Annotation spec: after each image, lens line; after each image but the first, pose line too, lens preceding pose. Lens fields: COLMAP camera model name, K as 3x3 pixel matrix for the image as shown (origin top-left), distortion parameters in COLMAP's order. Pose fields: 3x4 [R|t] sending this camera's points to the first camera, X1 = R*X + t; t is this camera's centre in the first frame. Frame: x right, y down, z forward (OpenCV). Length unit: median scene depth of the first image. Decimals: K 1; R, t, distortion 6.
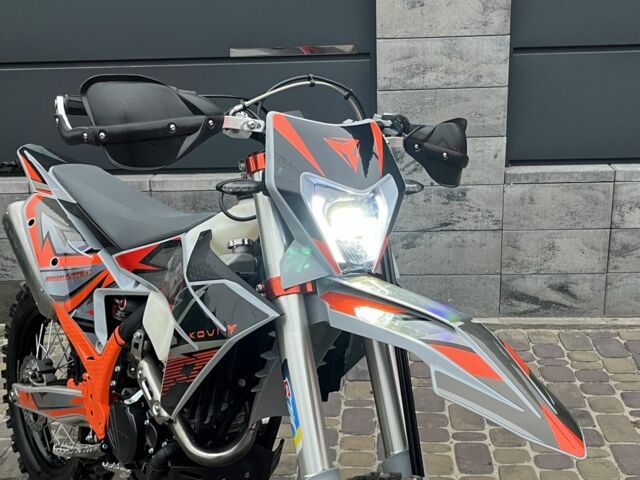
lens RADIAL K [[835.4, 0, 319.8], [0, 835.4, 239.8], [0, 0, 1]] dist [0.005164, 0.000000]
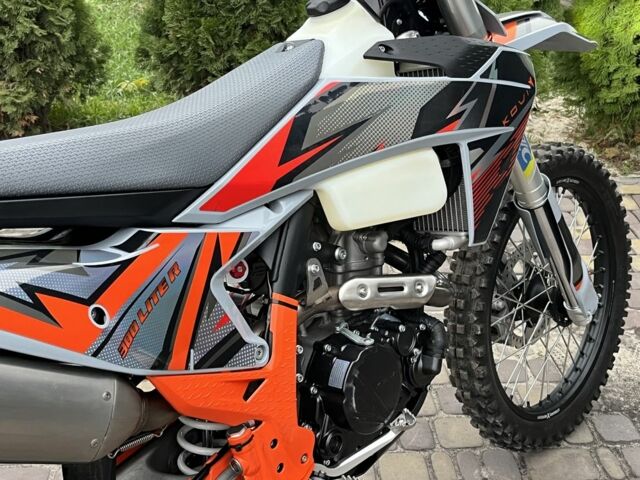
lens RADIAL K [[794.5, 0, 322.8], [0, 794.5, 241.8], [0, 0, 1]] dist [0.079684, 0.000000]
pose [[-0.148653, -0.374232, 0.915343, -0.755703], [0.316771, 0.858832, 0.402571, -0.146643], [-0.936781, 0.349797, -0.009122, 0.957847]]
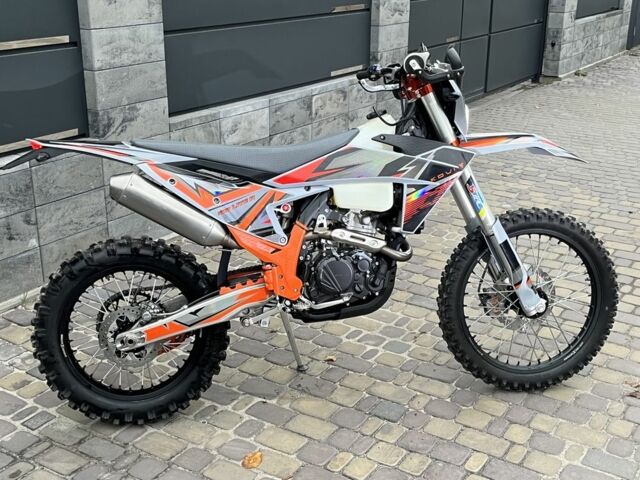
lens RADIAL K [[821.4, 0, 320.3], [0, 821.4, 240.2], [0, 0, 1]] dist [-0.033896, 0.000000]
pose [[0.503965, -0.251268, 0.826368, -1.478367], [0.241923, 0.959518, 0.144216, -0.069918], [-0.829151, 0.127238, 0.544351, 0.144484]]
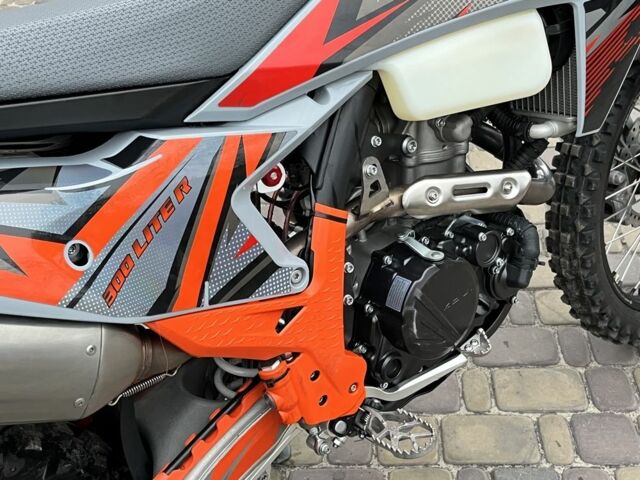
lens RADIAL K [[802.2, 0, 315.2], [0, 802.2, 237.8], [0, 0, 1]] dist [0.010137, 0.000000]
pose [[0.001486, -0.572427, 0.819954, -0.638145], [0.366163, 0.763321, 0.532227, -0.131411], [-0.930550, 0.299446, 0.210736, 0.906428]]
